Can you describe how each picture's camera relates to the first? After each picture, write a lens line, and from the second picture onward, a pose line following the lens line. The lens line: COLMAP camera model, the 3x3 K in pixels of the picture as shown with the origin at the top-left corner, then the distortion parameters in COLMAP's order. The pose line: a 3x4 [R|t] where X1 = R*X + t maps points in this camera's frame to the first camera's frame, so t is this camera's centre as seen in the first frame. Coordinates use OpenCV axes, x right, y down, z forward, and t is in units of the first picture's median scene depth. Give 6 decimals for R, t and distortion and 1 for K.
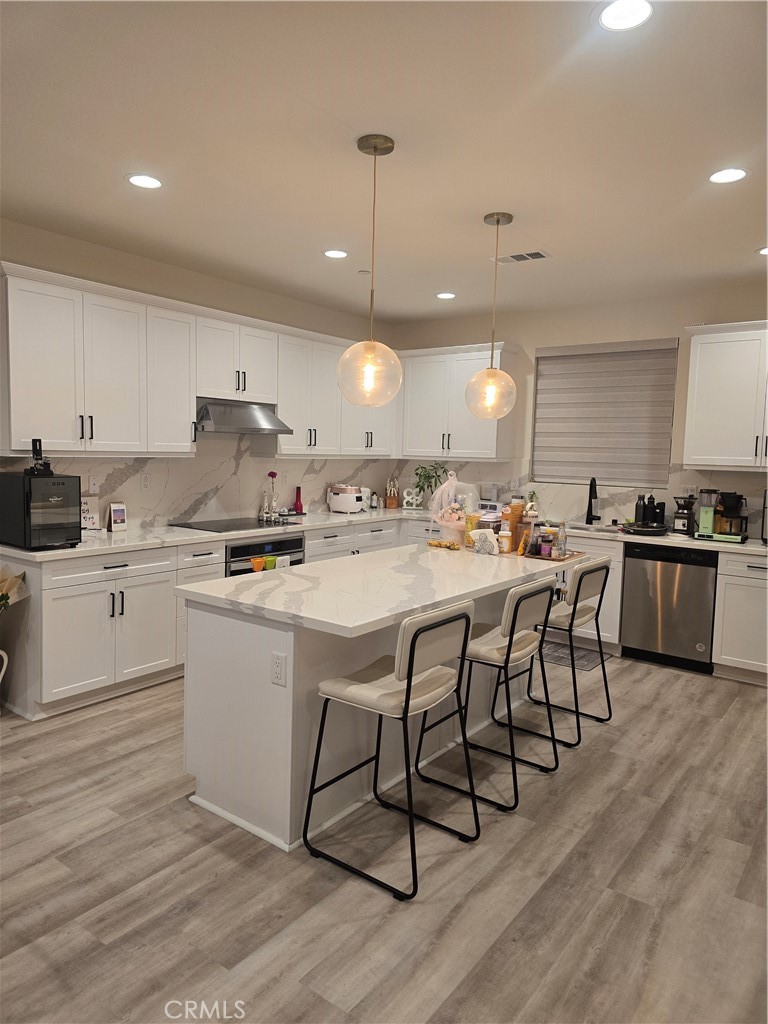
lens RADIAL K [[687.5, 0, 377.4], [0, 687.5, 503.9], [0, 0, 1]] dist [0.044907, -0.048497]
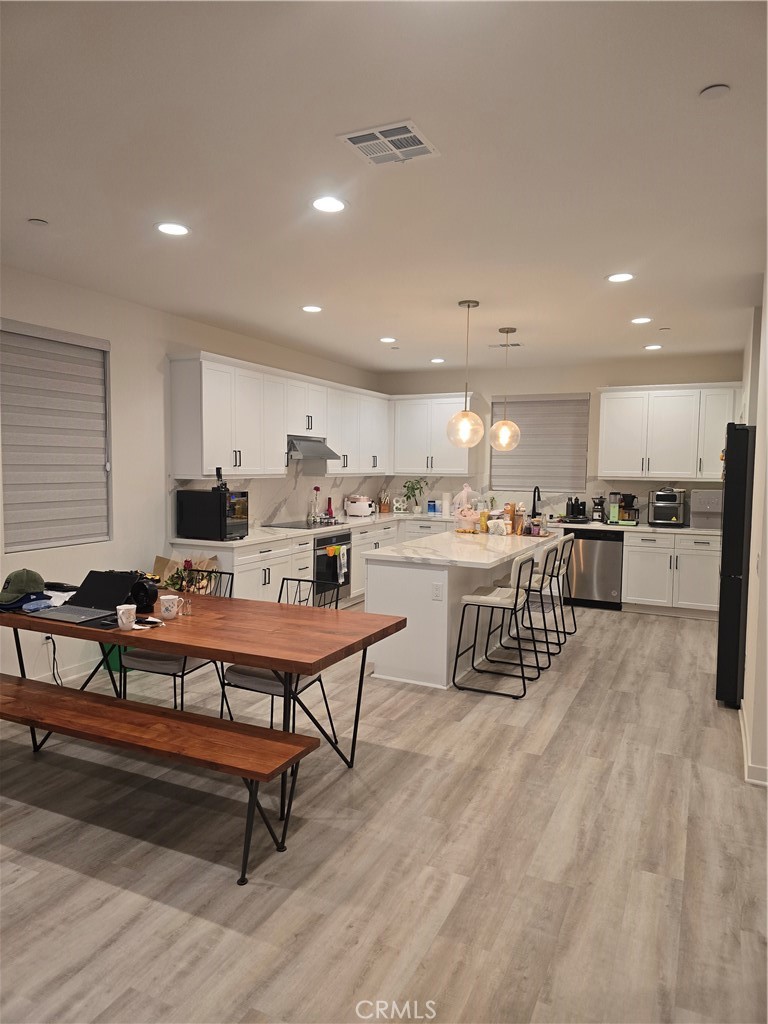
lens RADIAL K [[687.5, 0, 380.4], [0, 687.5, 512.5], [0, 0, 1]] dist [0.044907, -0.048497]
pose [[0.979363, -0.027084, 0.200284, -0.395282], [0.028647, 0.999578, -0.004908, 0.019245], [-0.200066, 0.010544, 0.979726, -0.467376]]
